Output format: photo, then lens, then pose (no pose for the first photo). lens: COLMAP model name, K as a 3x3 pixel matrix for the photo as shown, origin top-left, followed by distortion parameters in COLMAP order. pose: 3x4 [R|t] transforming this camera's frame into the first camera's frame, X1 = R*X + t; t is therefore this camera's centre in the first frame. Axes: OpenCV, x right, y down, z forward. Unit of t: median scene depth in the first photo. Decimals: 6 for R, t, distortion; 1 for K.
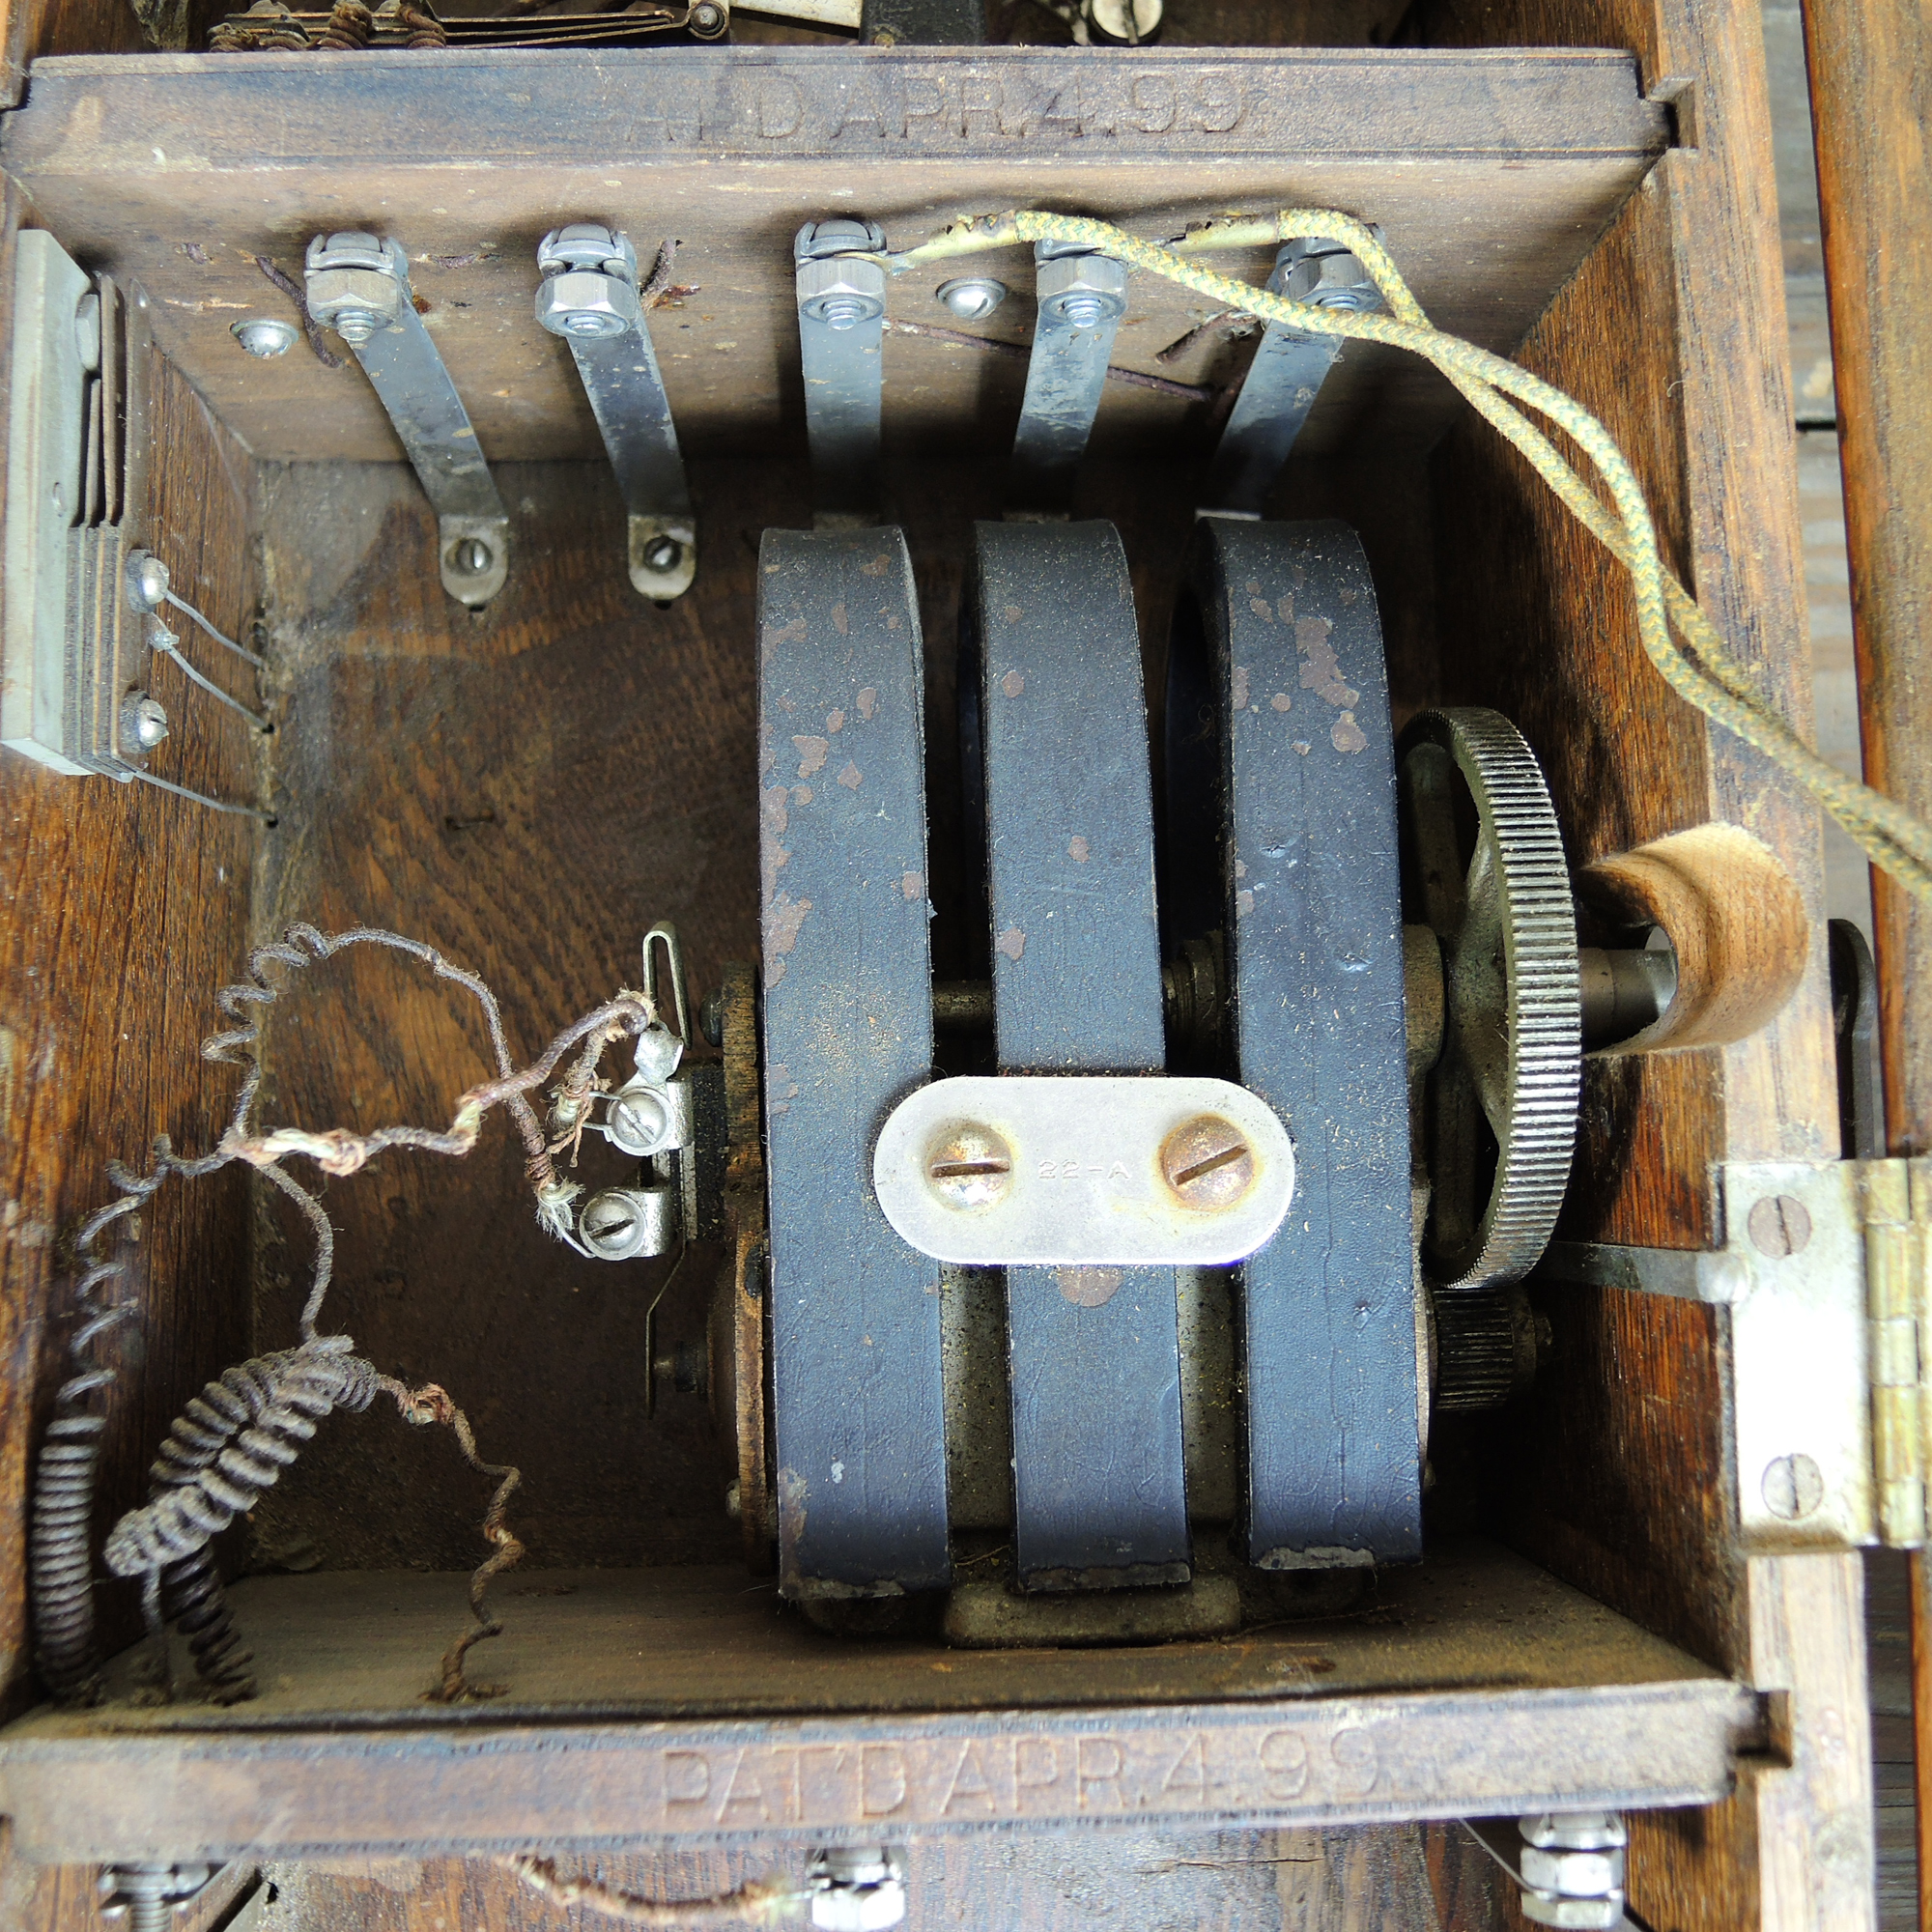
lens RADIAL K [[2142.7, 0, 966.0], [0, 2142.7, 966.0], [0, 0, 1]] dist [-0.034547, -0.086194]
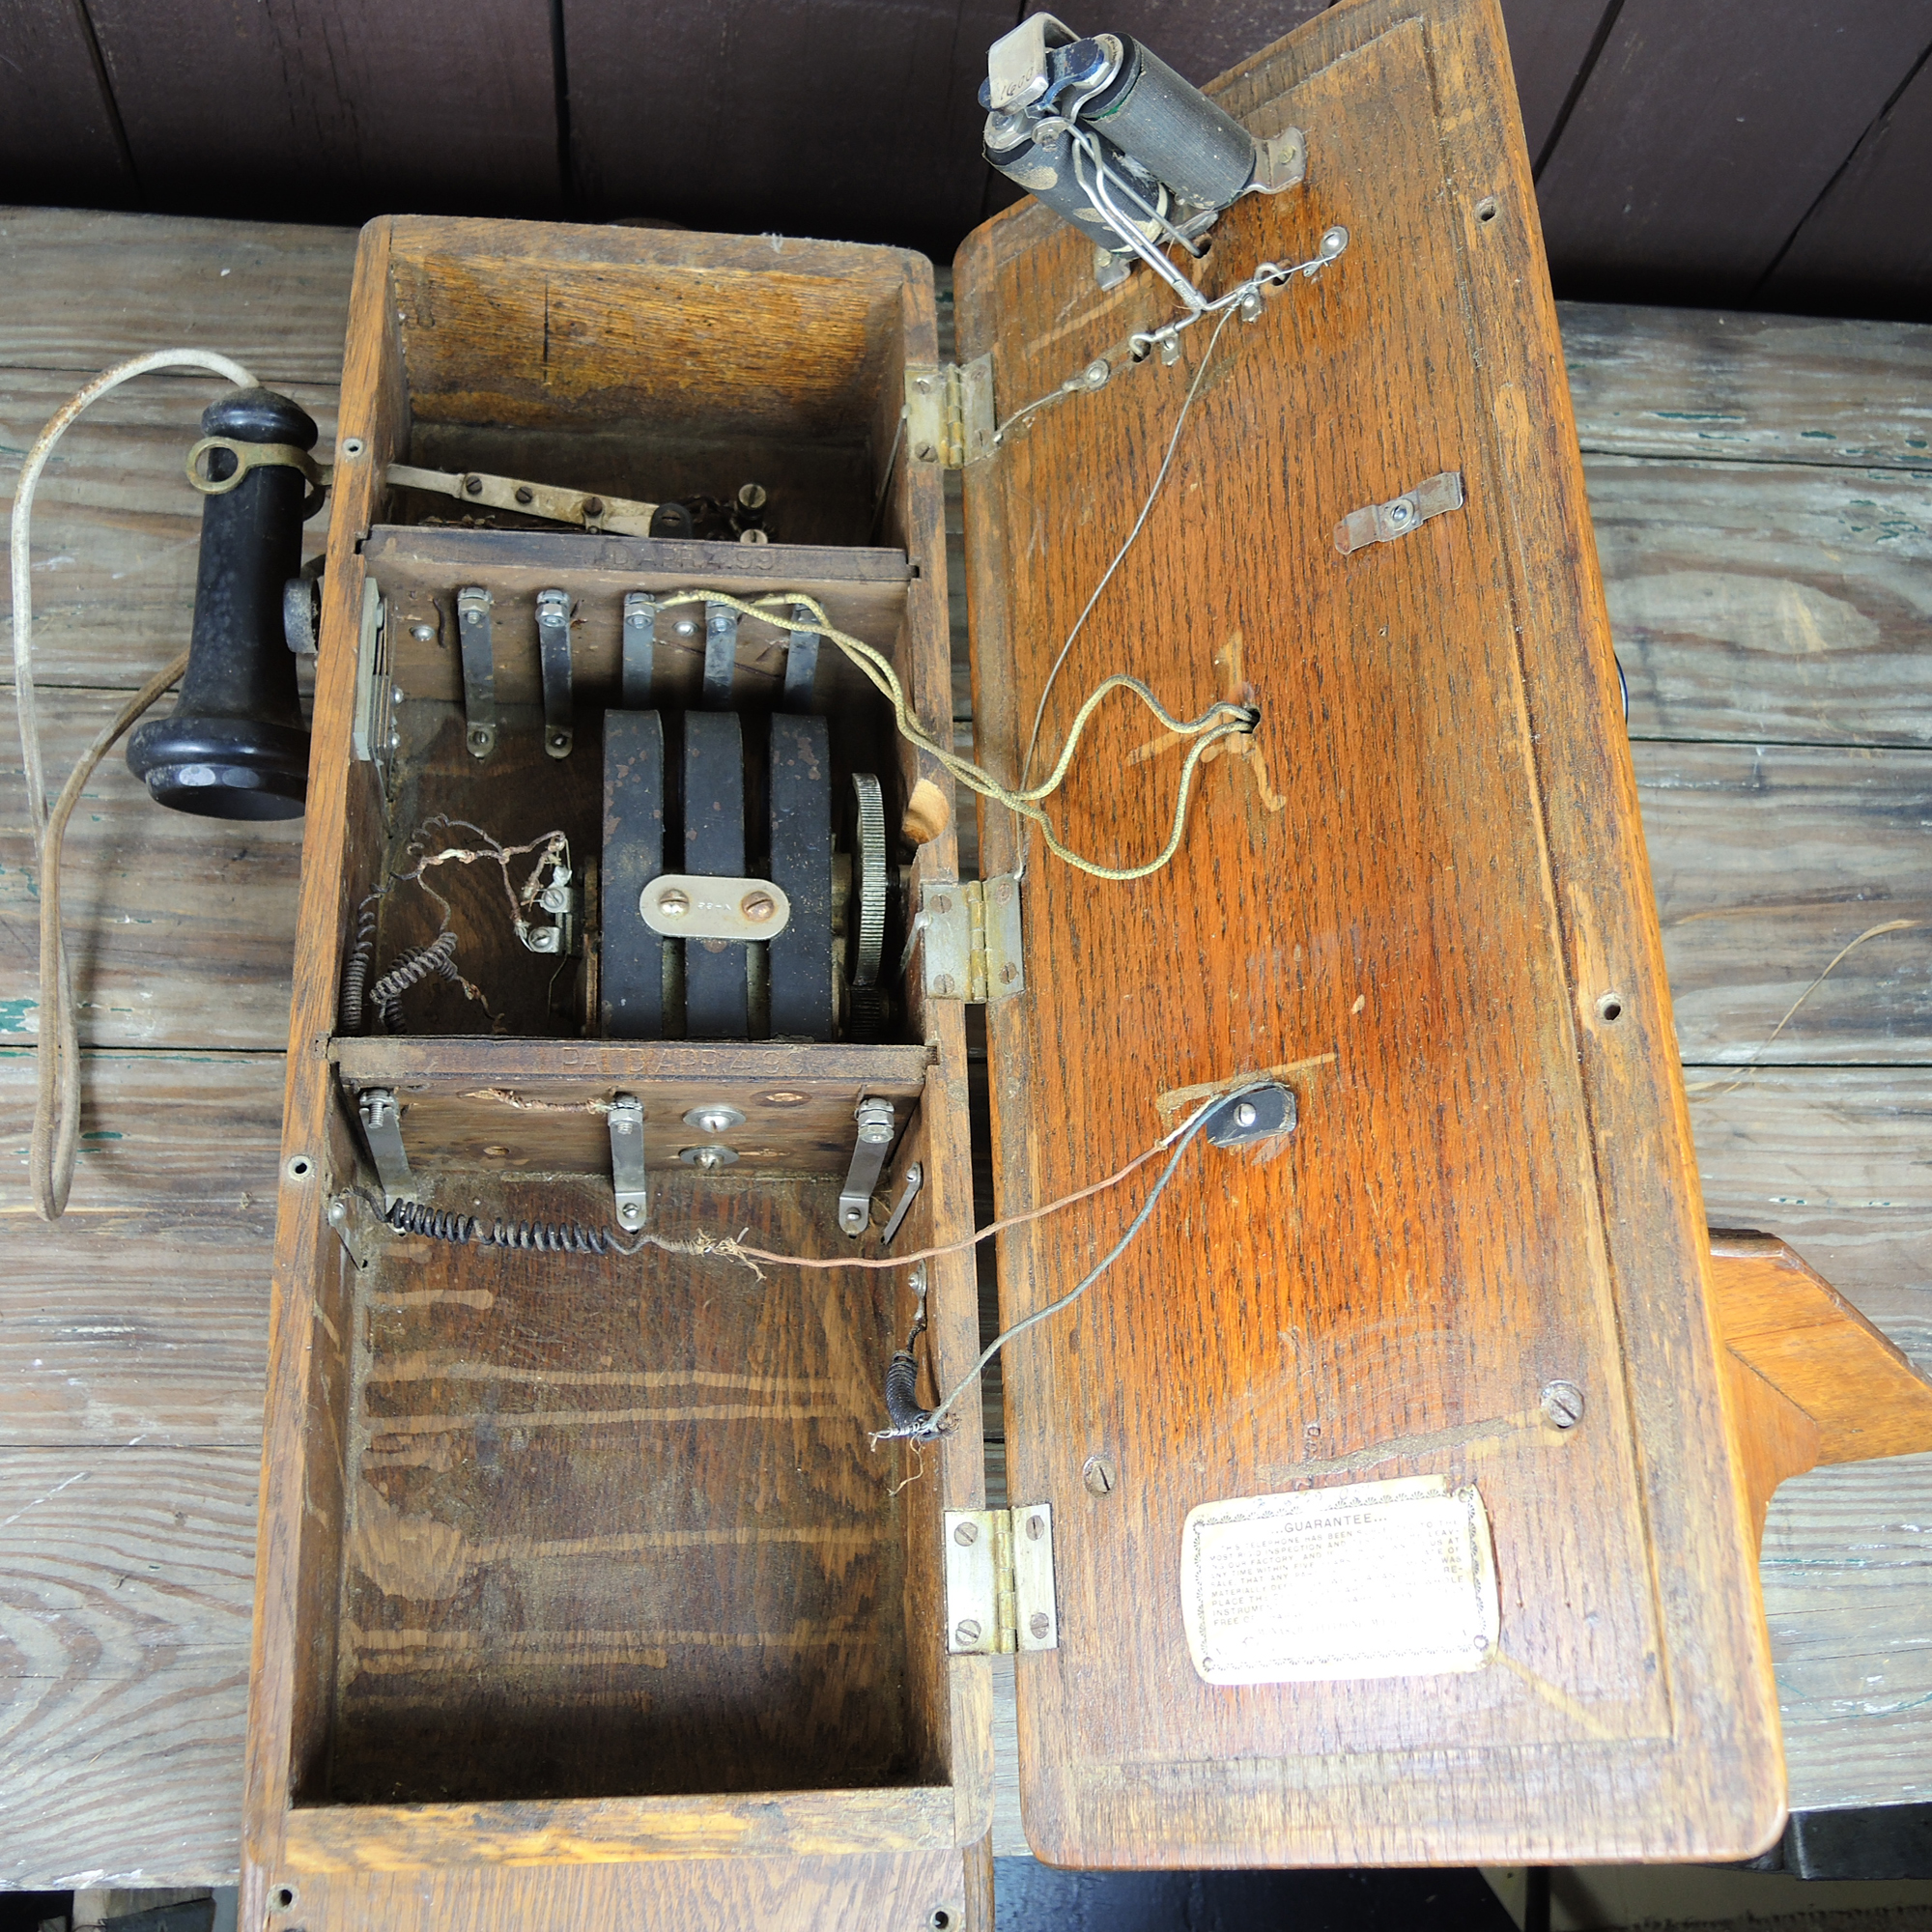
lens RADIAL K [[2142.7, 0, 966.0], [0, 2142.7, 966.0], [0, 0, 1]] dist [-0.034547, -0.086194]
pose [[0.993811, 0.023928, 0.108478, 0.078304], [0.005996, 0.963548, -0.267470, 0.908217], [-0.110924, 0.266465, 0.957441, -1.687814]]
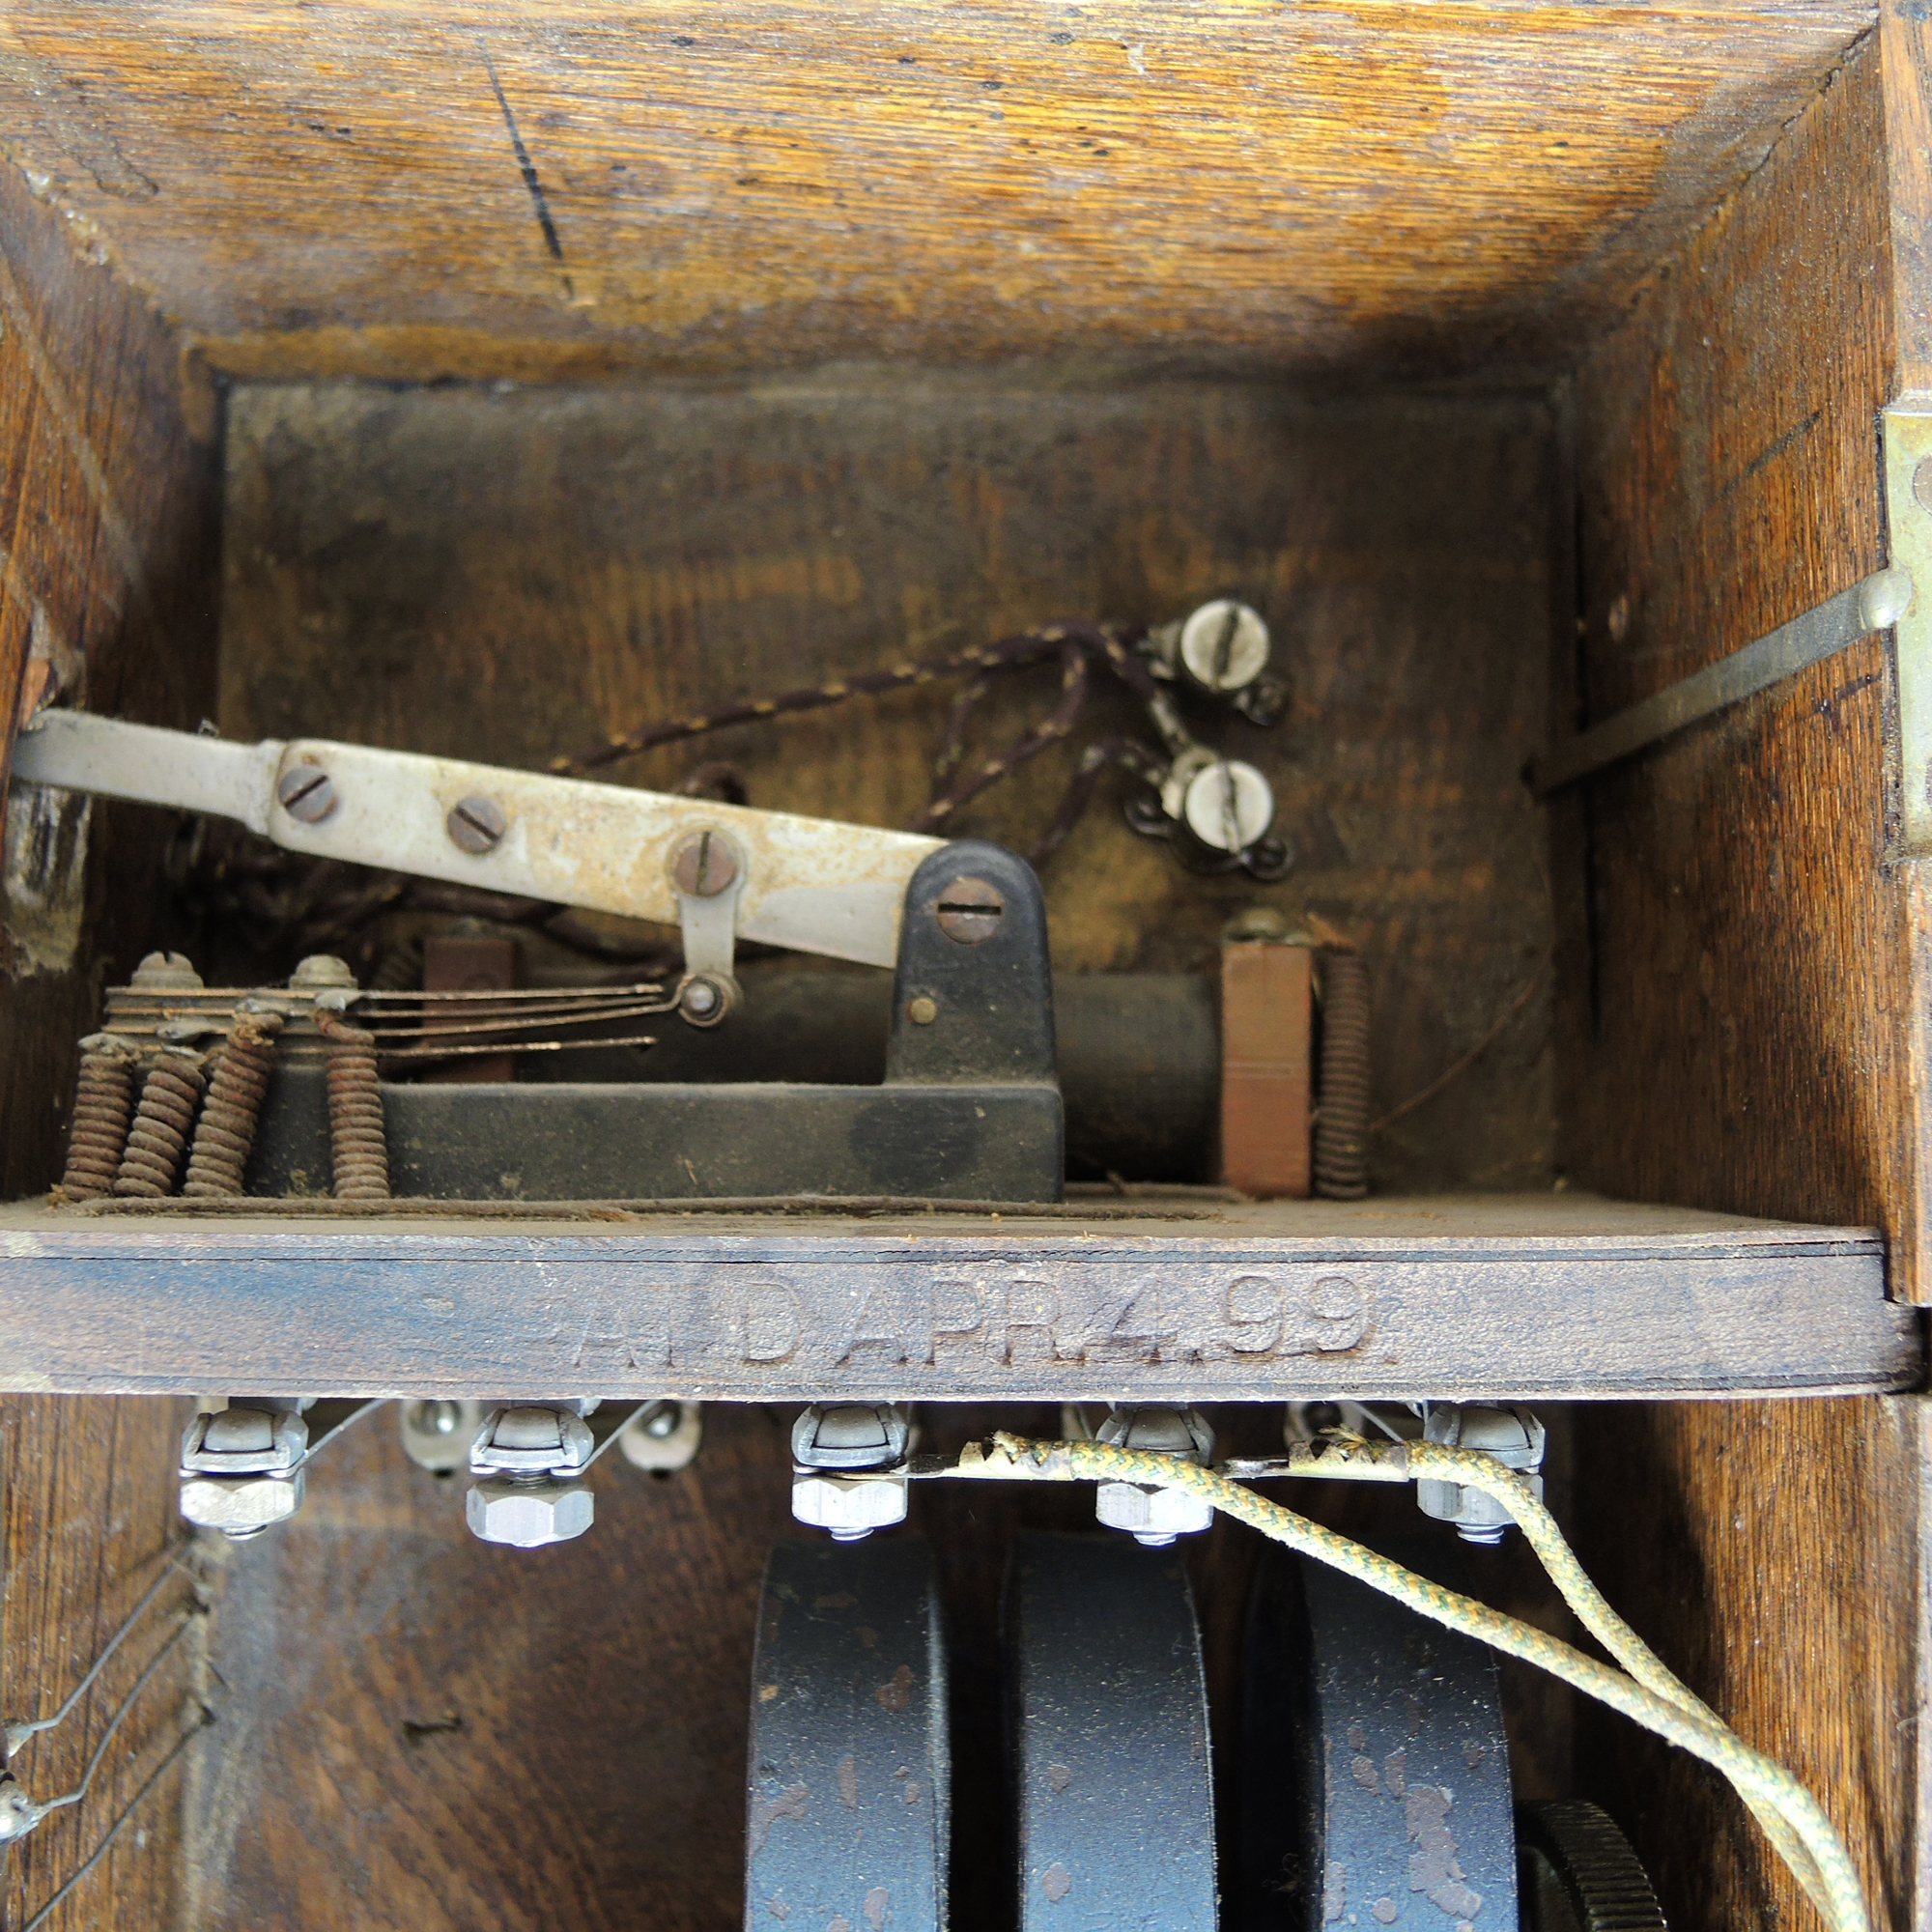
lens RADIAL K [[2142.7, 0, 966.0], [0, 2142.7, 966.0], [0, 0, 1]] dist [-0.034547, -0.086194]
pose [[0.998908, 0.027385, -0.037854, 0.008854], [-0.026375, 0.999289, 0.026929, -0.512558], [0.038565, -0.025901, 0.998920, 0.203931]]
